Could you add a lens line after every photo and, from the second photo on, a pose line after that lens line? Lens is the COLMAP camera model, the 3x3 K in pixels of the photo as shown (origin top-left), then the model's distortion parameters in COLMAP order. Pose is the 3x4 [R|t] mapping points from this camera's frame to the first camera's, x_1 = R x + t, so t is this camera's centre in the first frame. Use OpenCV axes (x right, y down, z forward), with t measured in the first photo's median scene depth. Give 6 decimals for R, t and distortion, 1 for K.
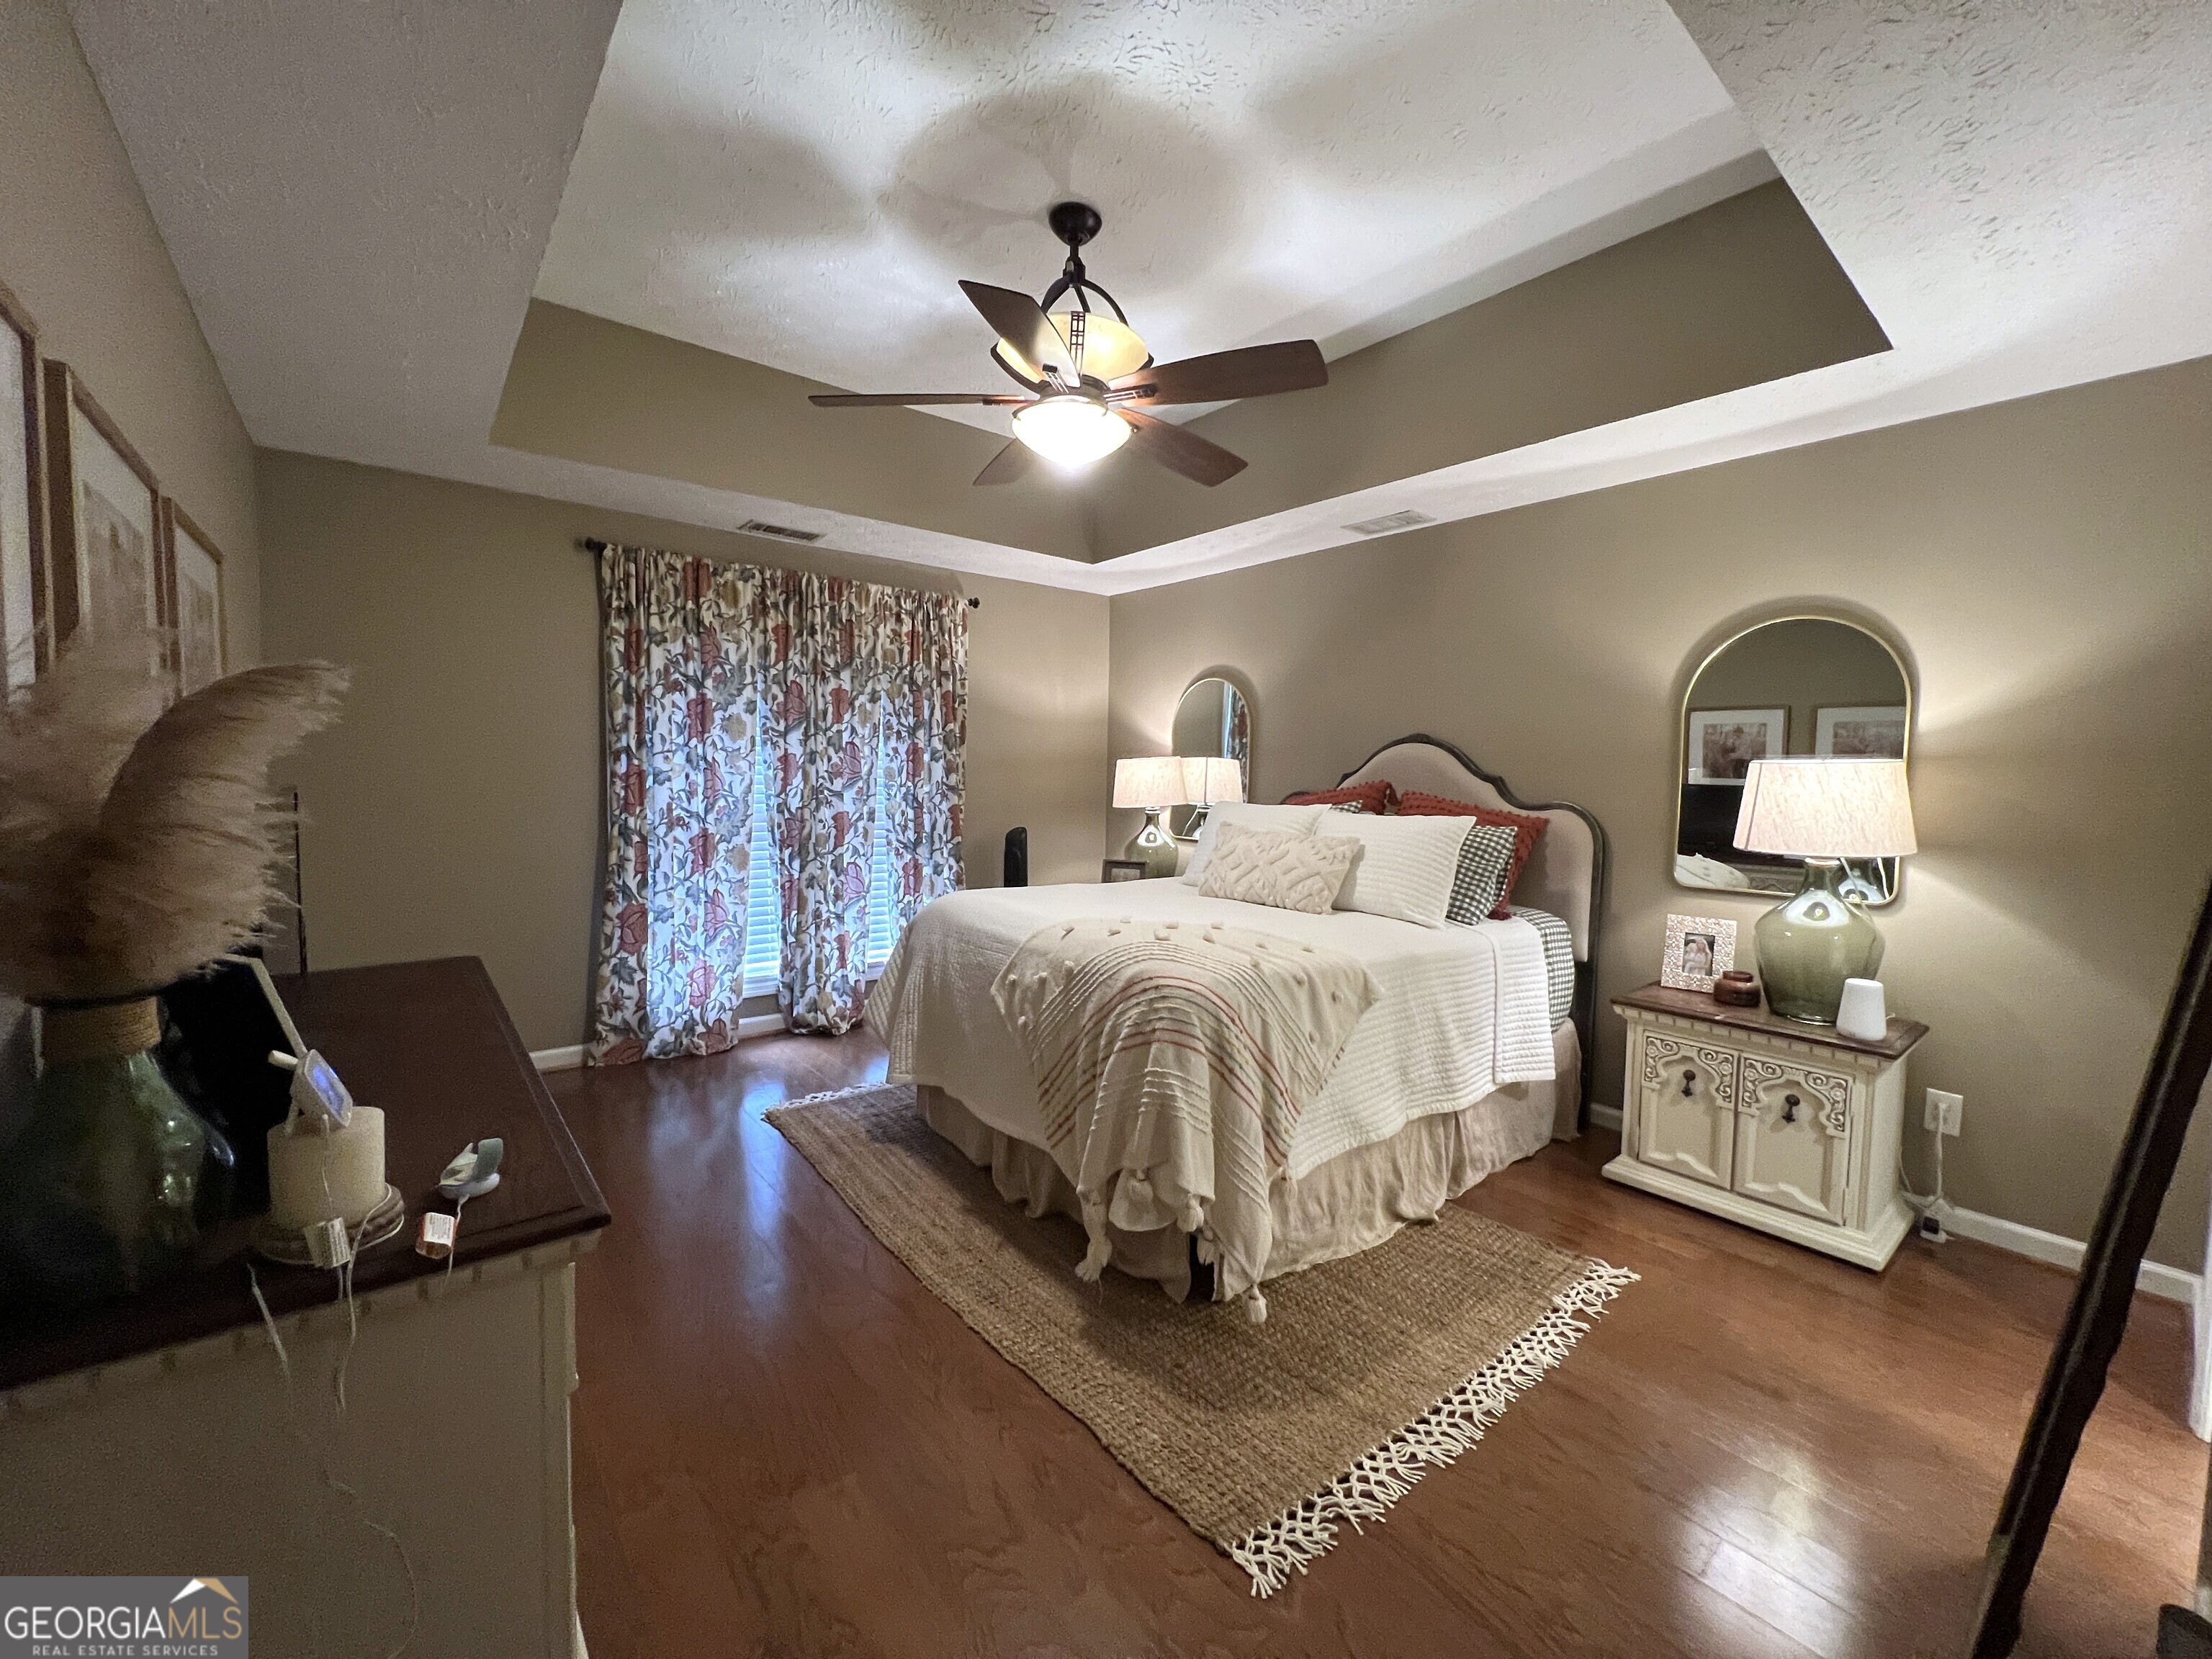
lens RADIAL K [[883.7, 0, 1113.5], [0, 883.7, 834.2], [0, 0, 1]] dist [-0.003359, 0.000818]
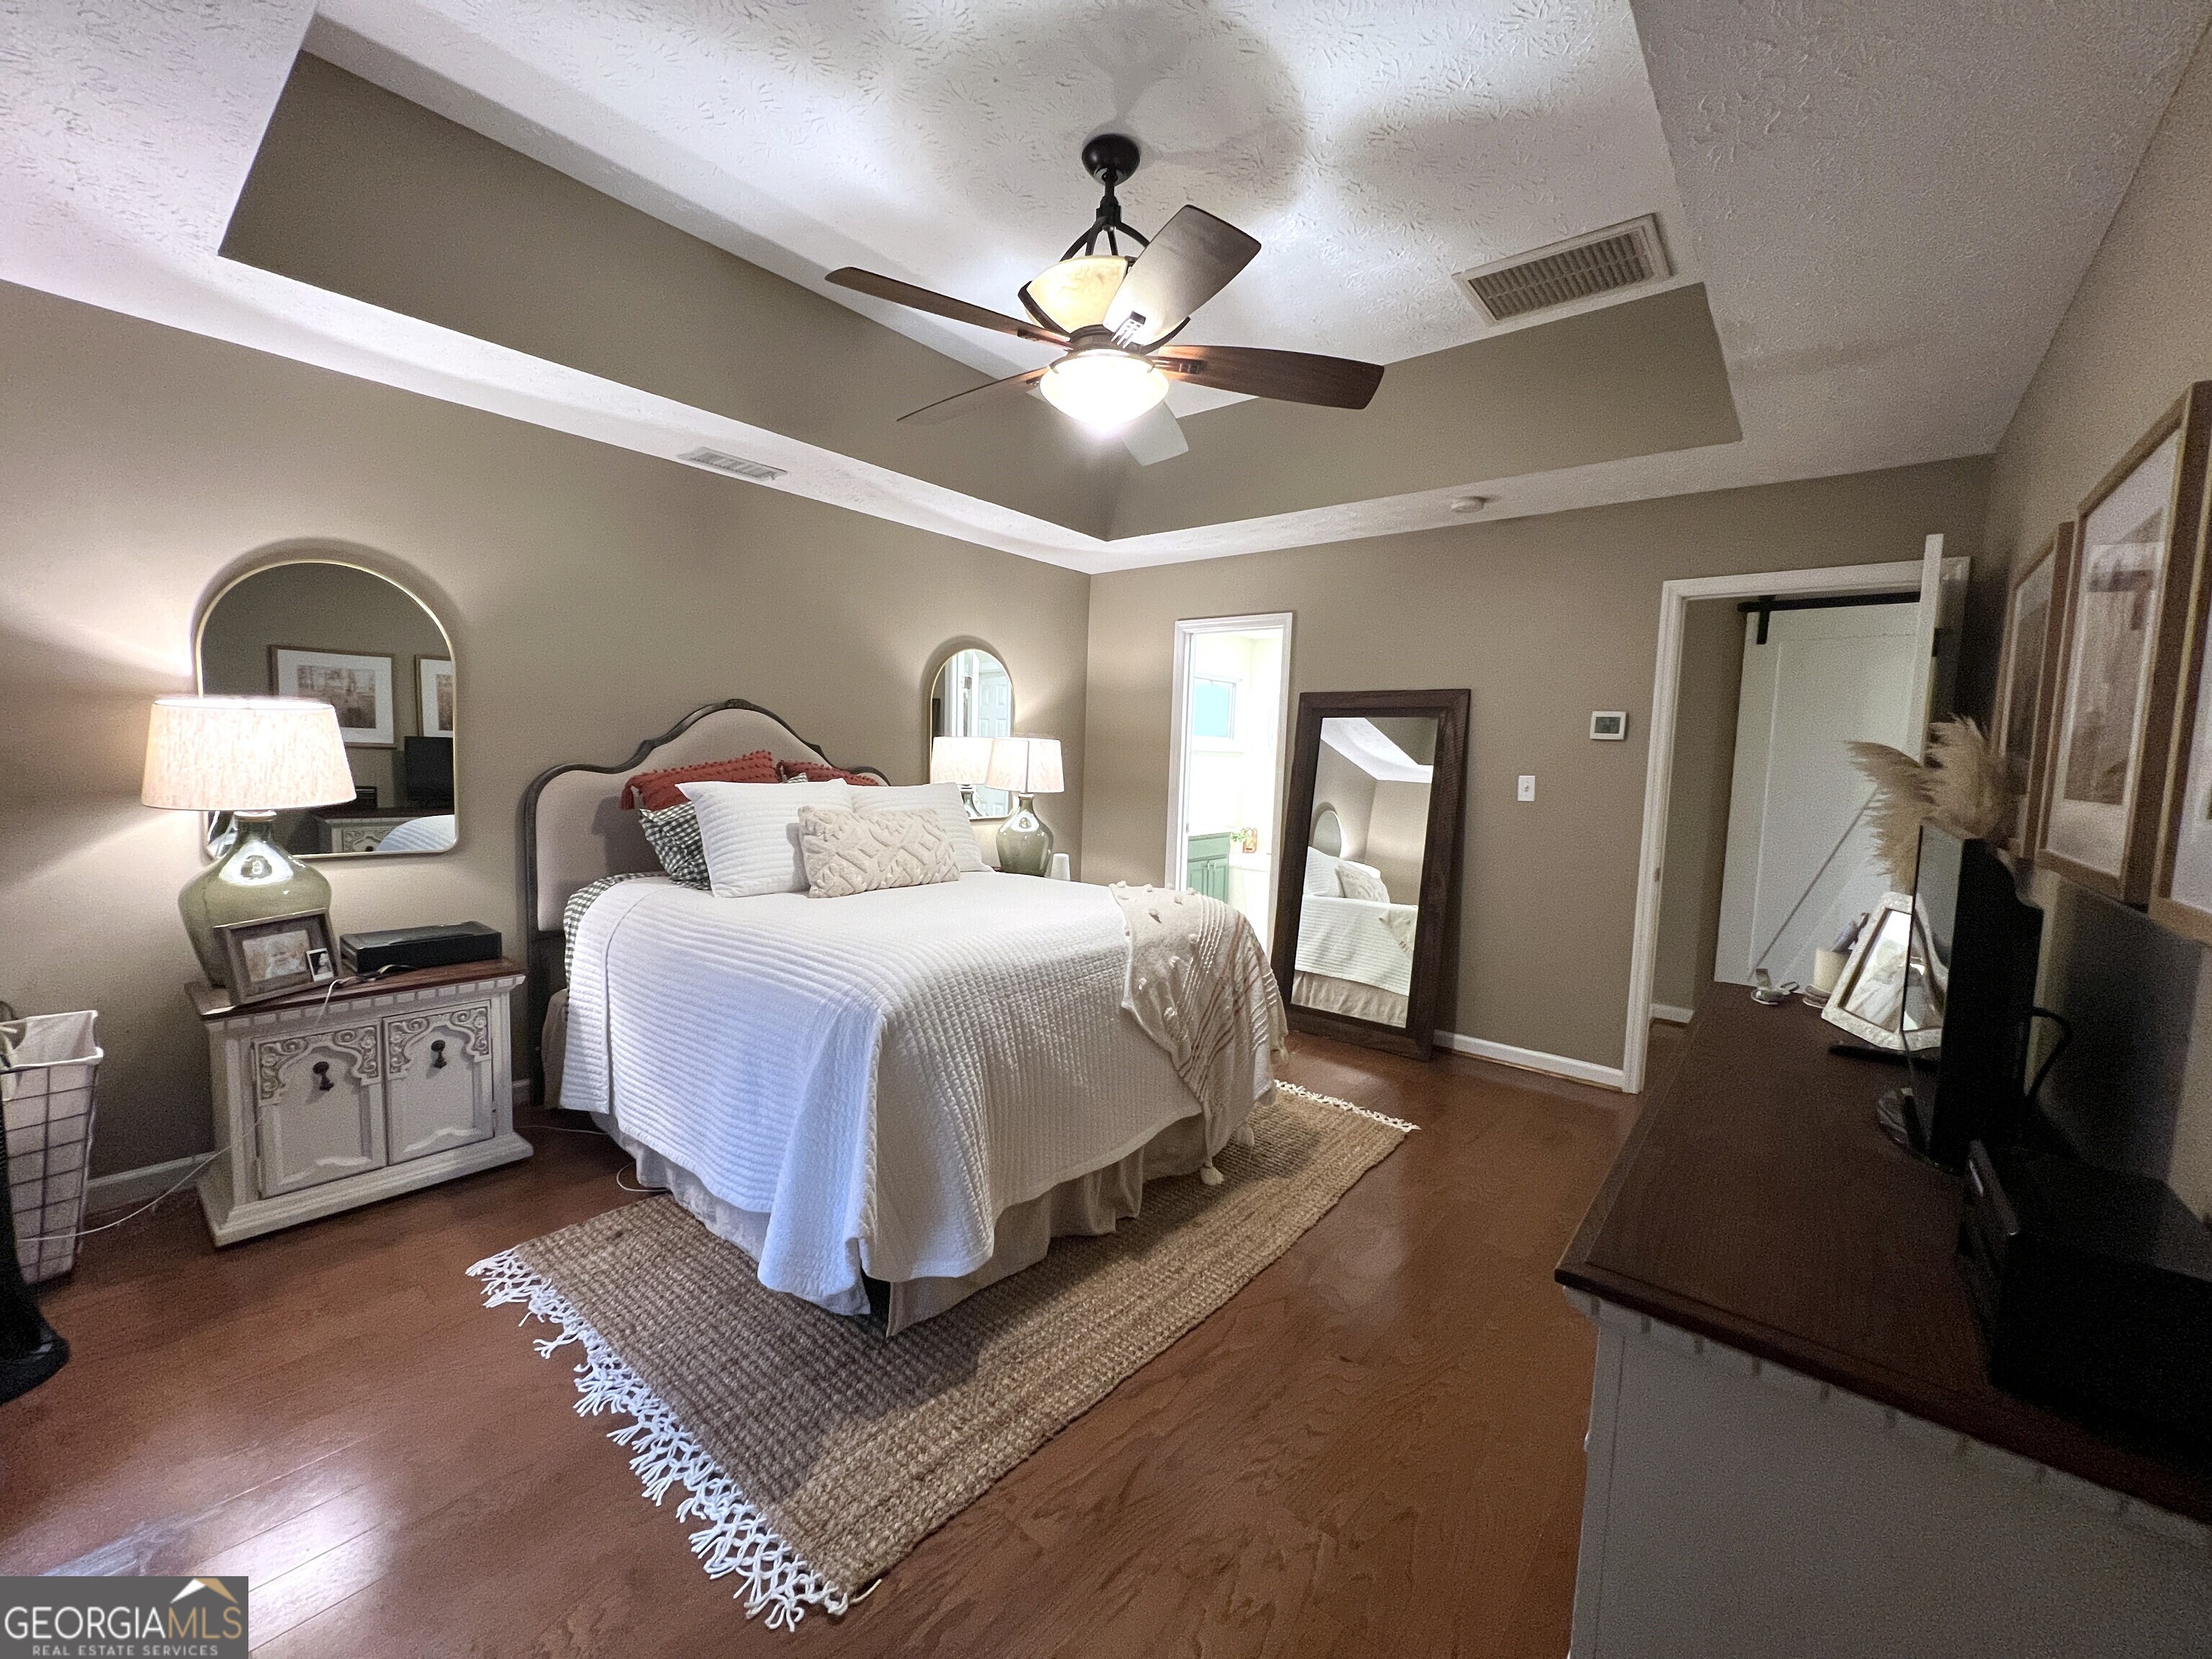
lens RADIAL K [[883.7, 0, 1111.7], [0, 883.7, 827.0], [0, 0, 1]] dist [-0.003359, 0.000818]
pose [[-0.207061, -0.099705, 0.973234, -0.358432], [0.029364, 0.993712, 0.108050, -0.036990], [-0.977887, 0.050951, -0.202831, 0.432451]]
